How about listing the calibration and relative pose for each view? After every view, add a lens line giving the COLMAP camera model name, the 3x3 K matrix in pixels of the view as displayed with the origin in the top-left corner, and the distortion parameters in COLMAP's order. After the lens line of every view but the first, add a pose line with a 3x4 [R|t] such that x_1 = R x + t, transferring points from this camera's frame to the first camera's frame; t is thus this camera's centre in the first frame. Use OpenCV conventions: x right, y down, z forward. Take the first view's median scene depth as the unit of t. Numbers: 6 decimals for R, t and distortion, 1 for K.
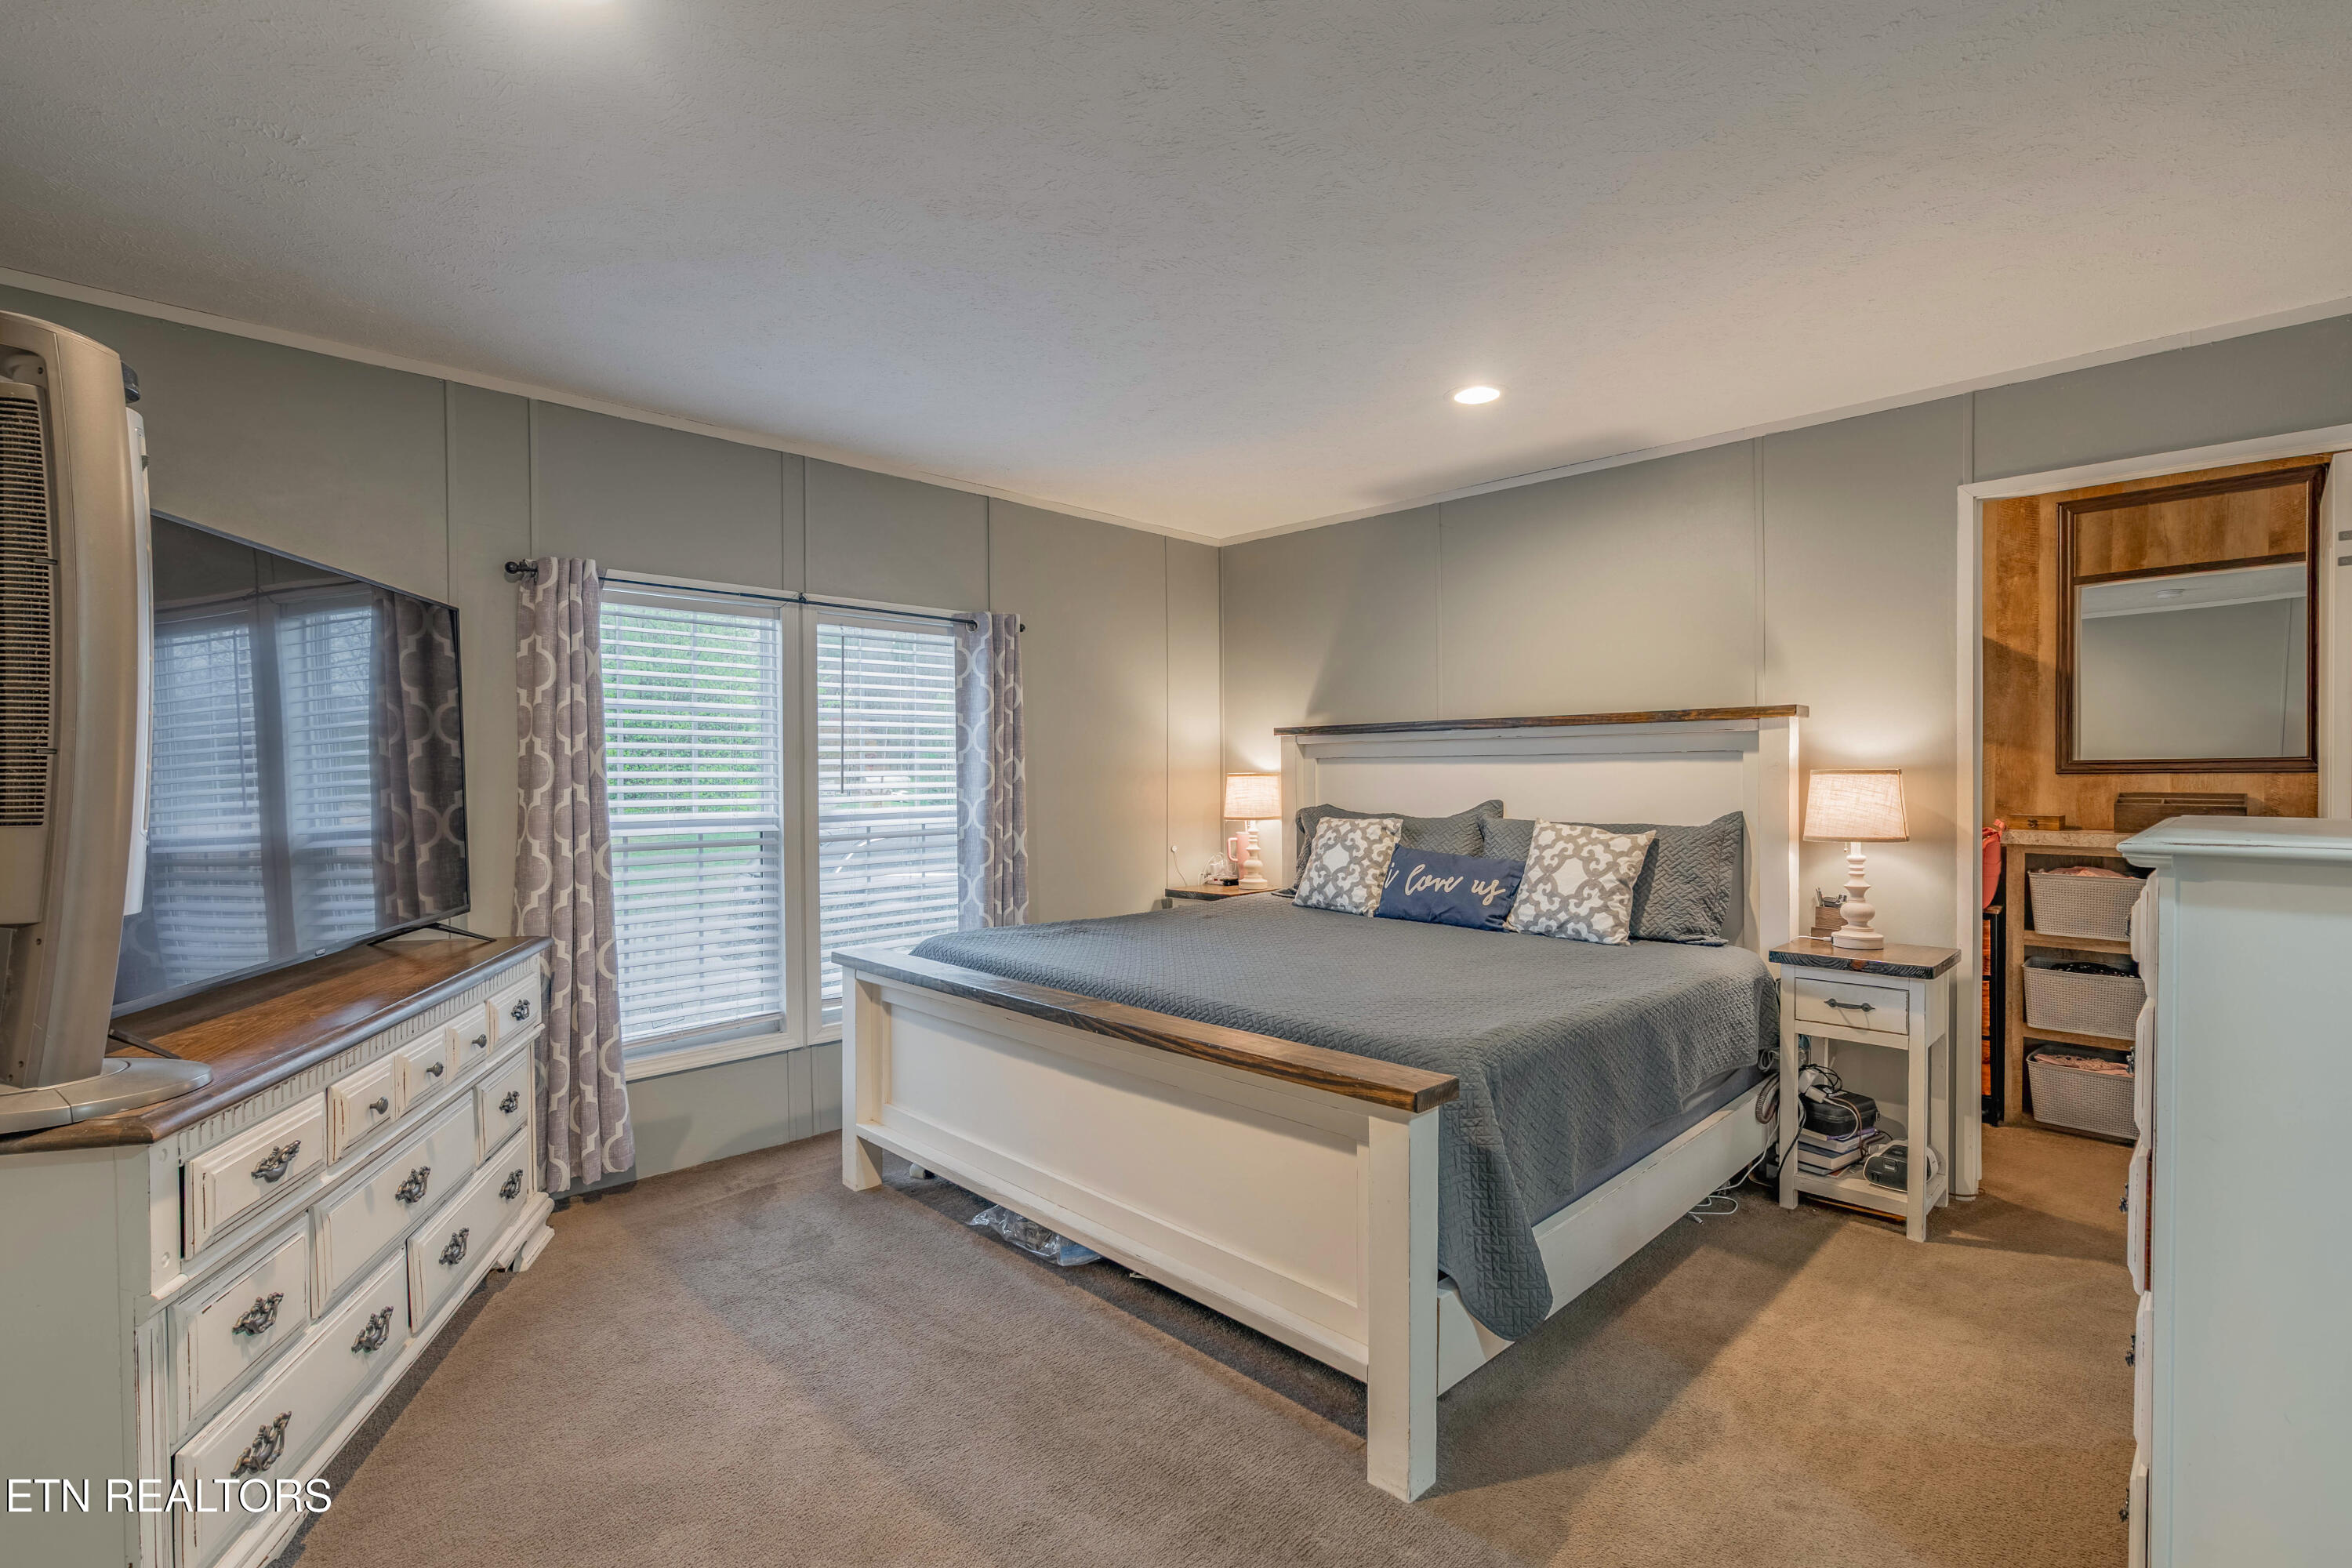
lens RADIAL K [[1069.4, 0, 1181.0], [0, 1069.4, 787.5], [0, 0, 1]] dist [-0.002571, 0.000664]
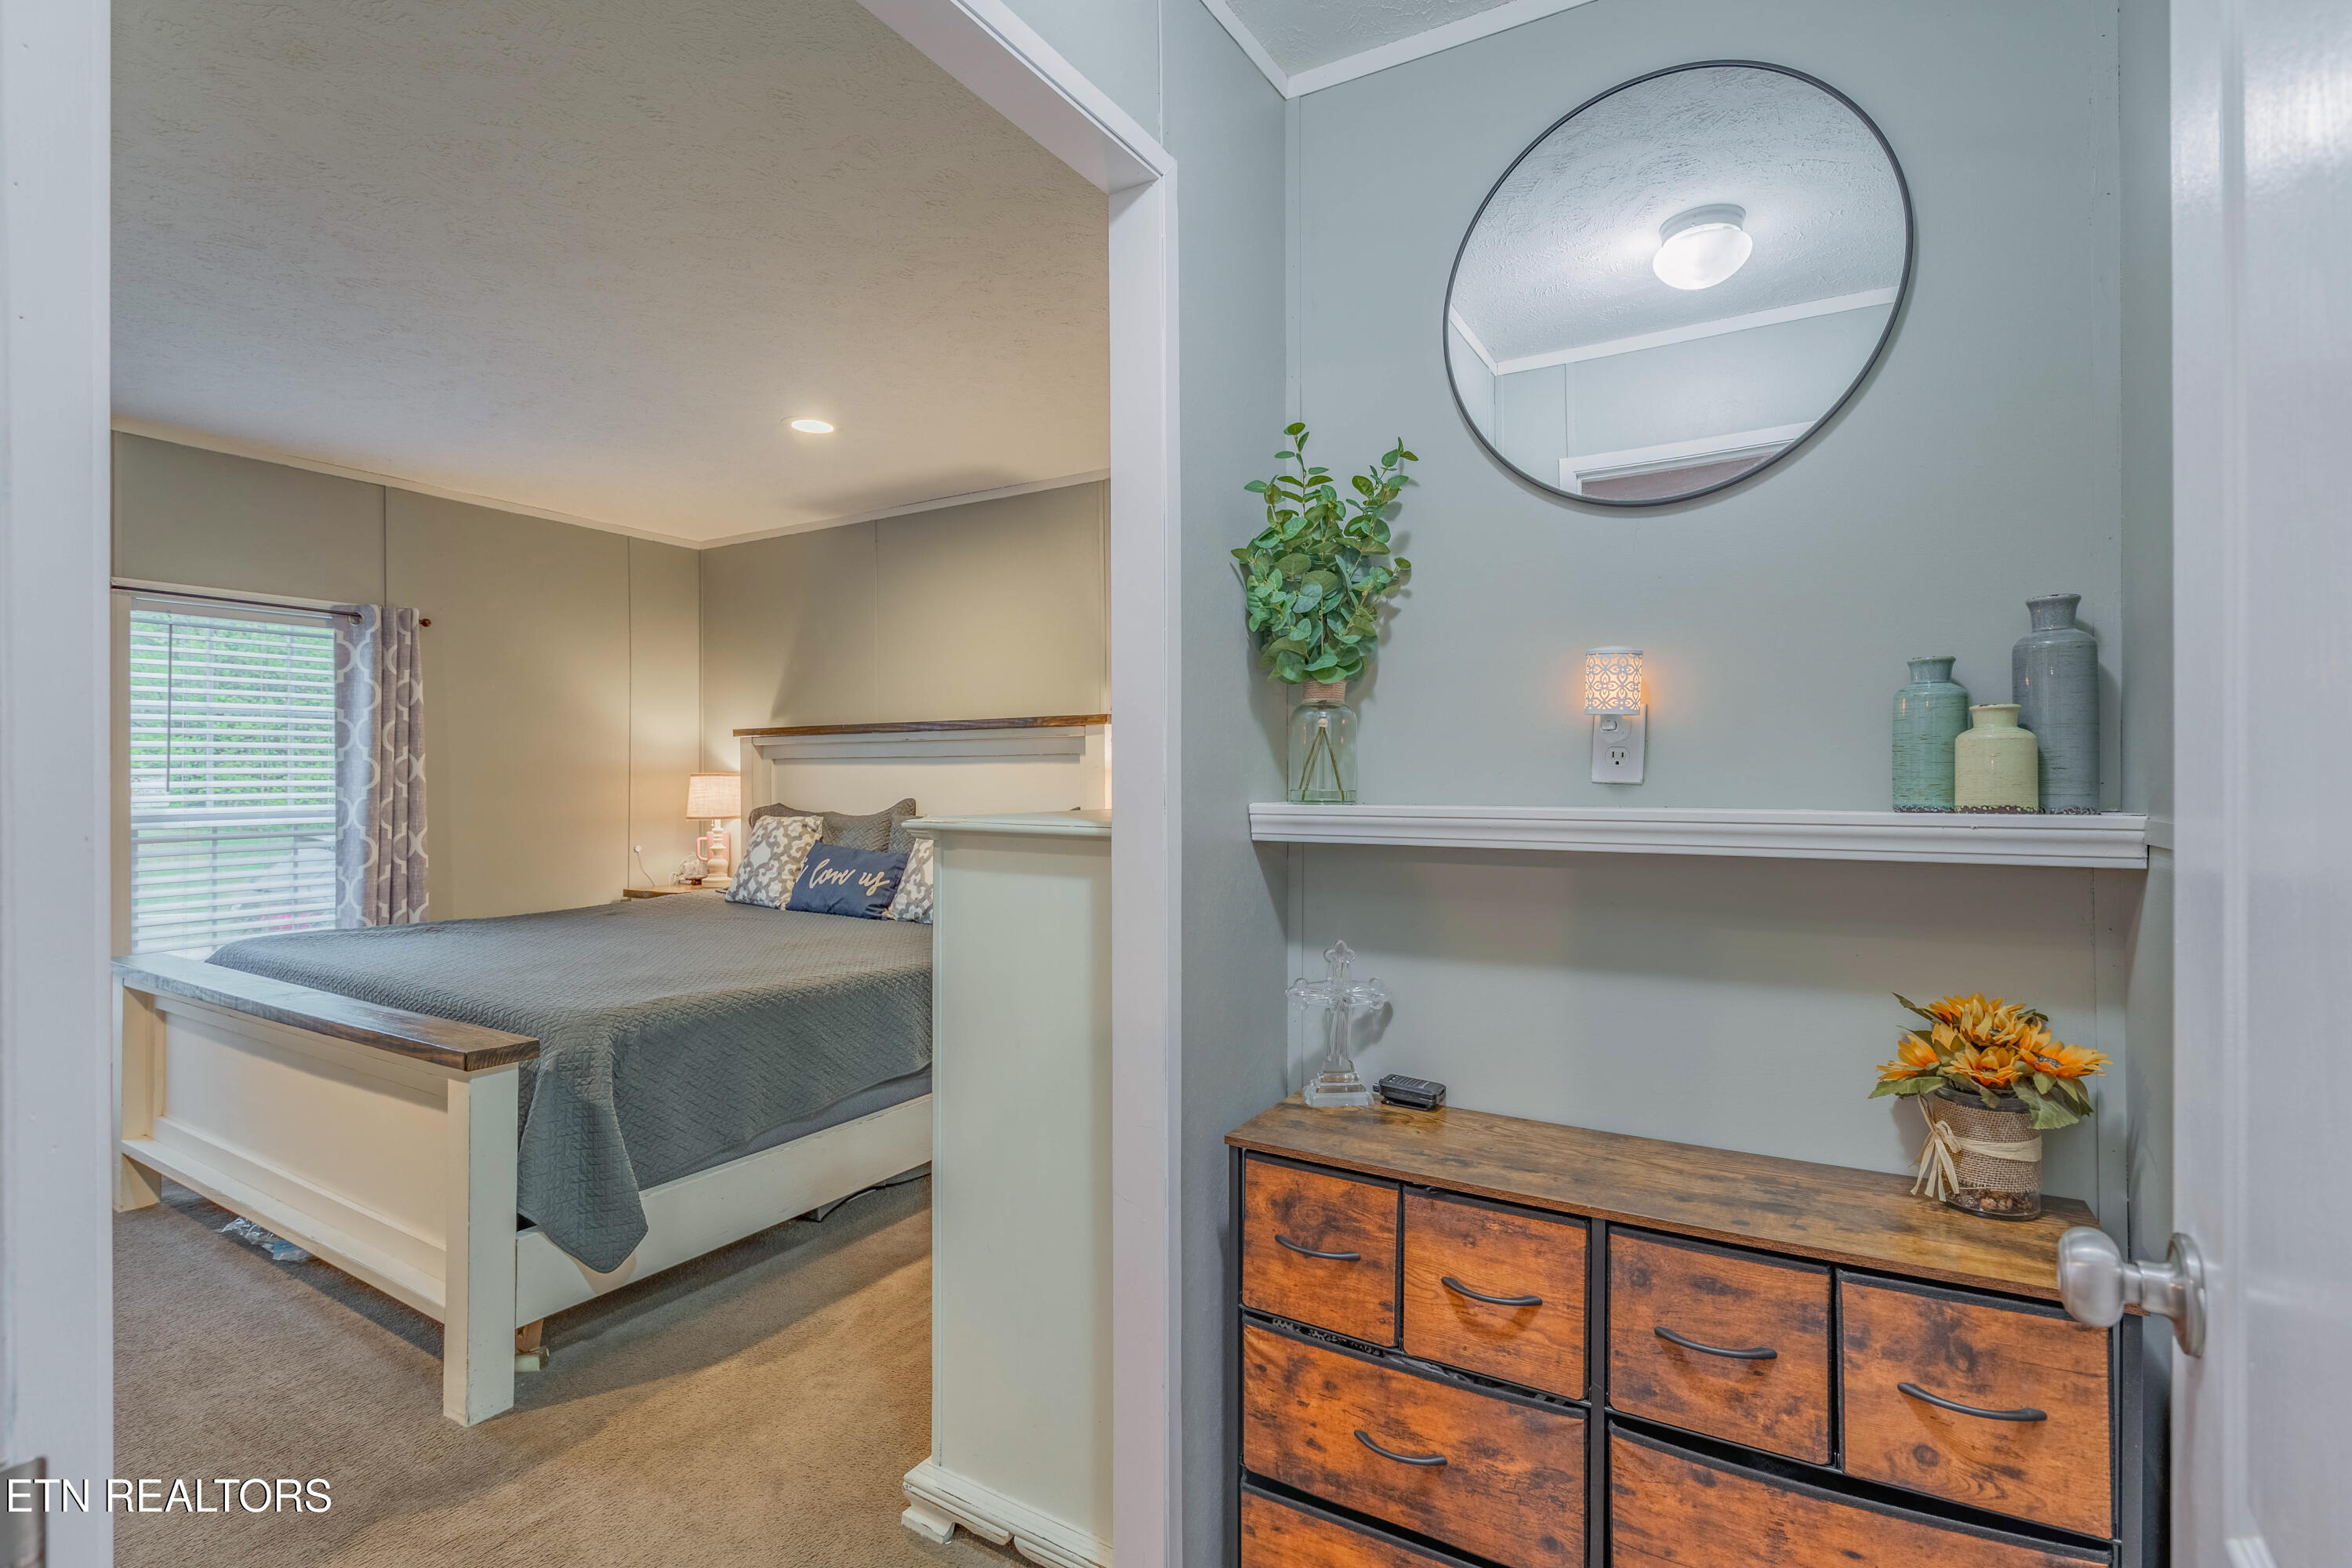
lens RADIAL K [[1085.7, 0, 1186.8], [0, 1085.7, 782.6], [0, 0, 1]] dist [-0.000478, -0.000415]
pose [[0.973421, 0.002273, 0.229013, 0.311762], [0.000104, 0.999946, -0.010366, 0.007140], [-0.229025, 0.010114, 0.973368, -0.123597]]
